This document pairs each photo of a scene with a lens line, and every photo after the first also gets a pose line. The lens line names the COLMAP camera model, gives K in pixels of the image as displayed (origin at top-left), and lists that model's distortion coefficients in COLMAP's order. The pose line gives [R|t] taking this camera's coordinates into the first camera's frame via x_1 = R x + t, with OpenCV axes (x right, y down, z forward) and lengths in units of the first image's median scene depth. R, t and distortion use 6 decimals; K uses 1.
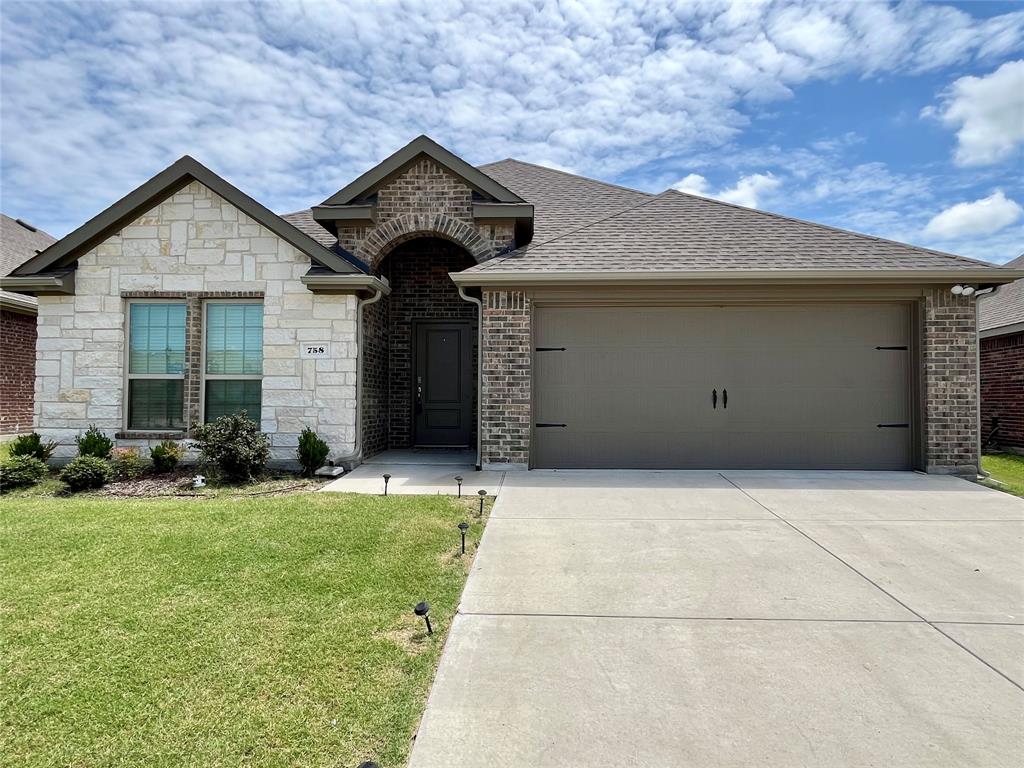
lens RADIAL K [[567.2, 0, 512.0], [0, 567.2, 384.0], [0, 0, 1]] dist [-0.003111, 0.000291]
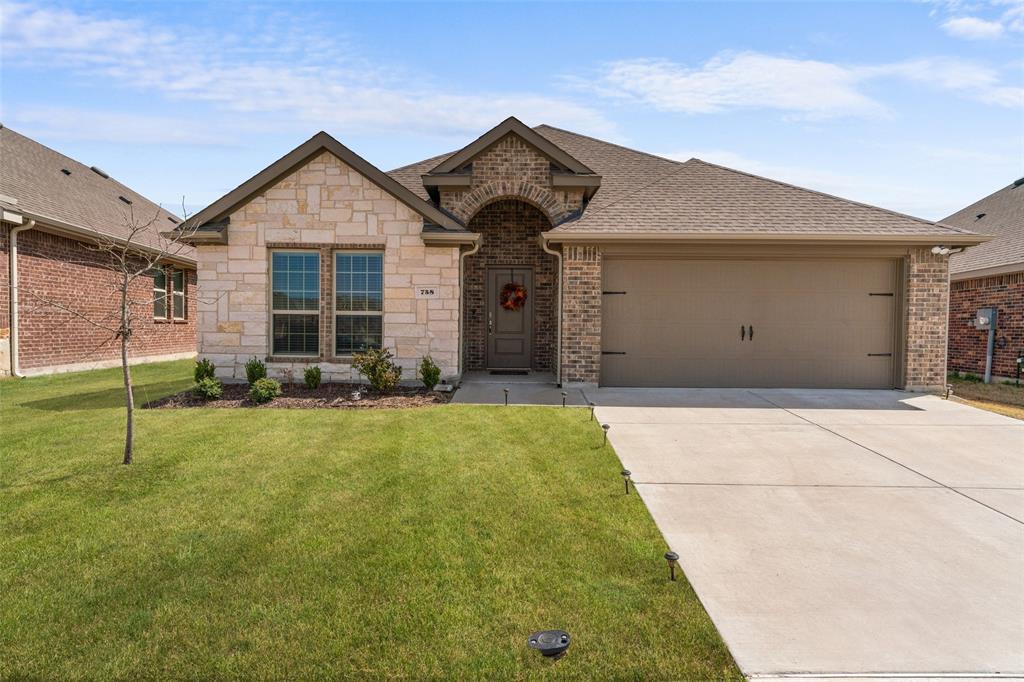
lens RADIAL K [[501.7, 0, 512.0], [0, 501.7, 341.0], [0, 0, 1]] dist [-0.002489, -0.000707]
pose [[0.999665, 0.005612, 0.025271, -0.187997], [-0.006968, 0.998523, 0.053878, -0.012802], [-0.024931, -0.054036, 0.998228, -0.114135]]
